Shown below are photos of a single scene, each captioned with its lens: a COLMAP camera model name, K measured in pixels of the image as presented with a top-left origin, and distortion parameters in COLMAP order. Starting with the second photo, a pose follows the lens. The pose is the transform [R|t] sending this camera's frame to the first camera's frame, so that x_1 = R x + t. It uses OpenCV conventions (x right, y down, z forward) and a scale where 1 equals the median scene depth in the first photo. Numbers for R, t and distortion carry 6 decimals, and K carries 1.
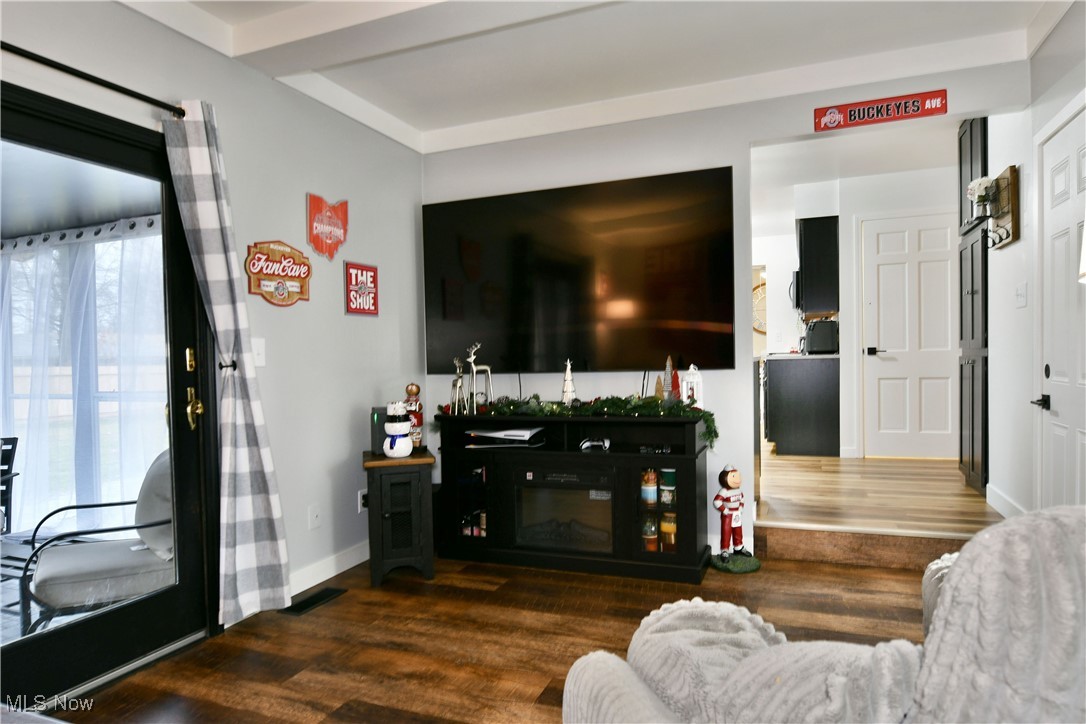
lens RADIAL K [[657.3, 0, 545.1], [0, 657.3, 363.3], [0, 0, 1]] dist [-0.011995, -0.005065]
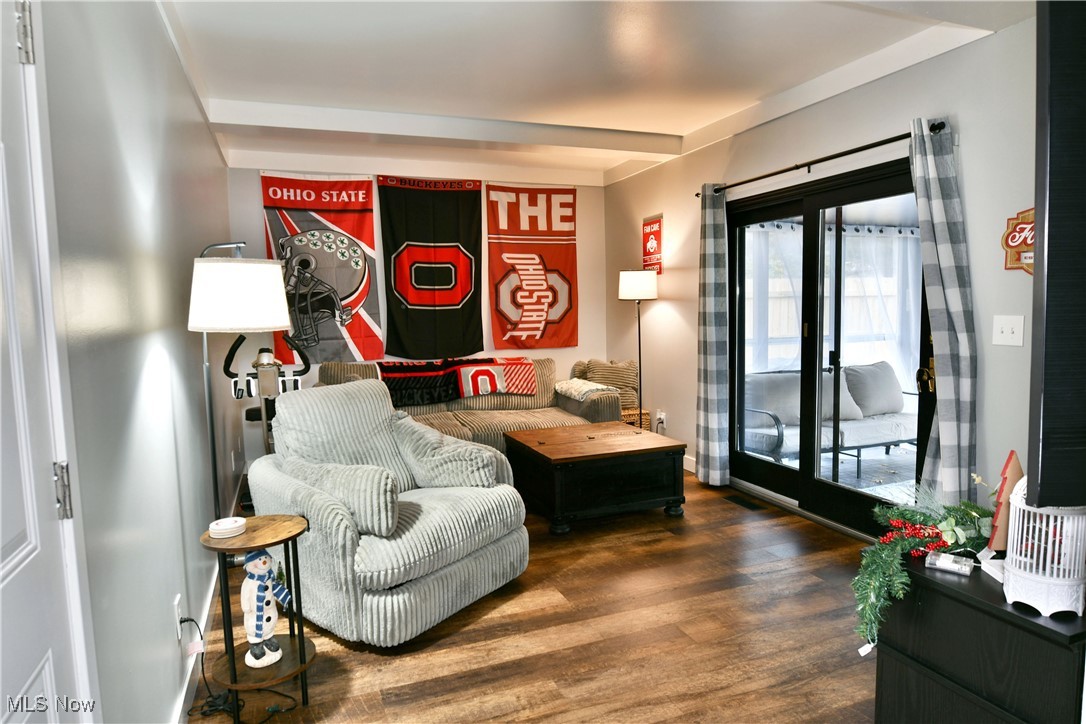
lens RADIAL K [[657.3, 0, 542.6], [0, 657.3, 362.3], [0, 0, 1]] dist [-0.011995, -0.005065]
pose [[-0.730520, 0.082634, -0.677874, 0.698789], [0.014911, 0.994345, 0.105143, -0.080884], [0.682729, 0.066701, -0.727621, 1.229262]]
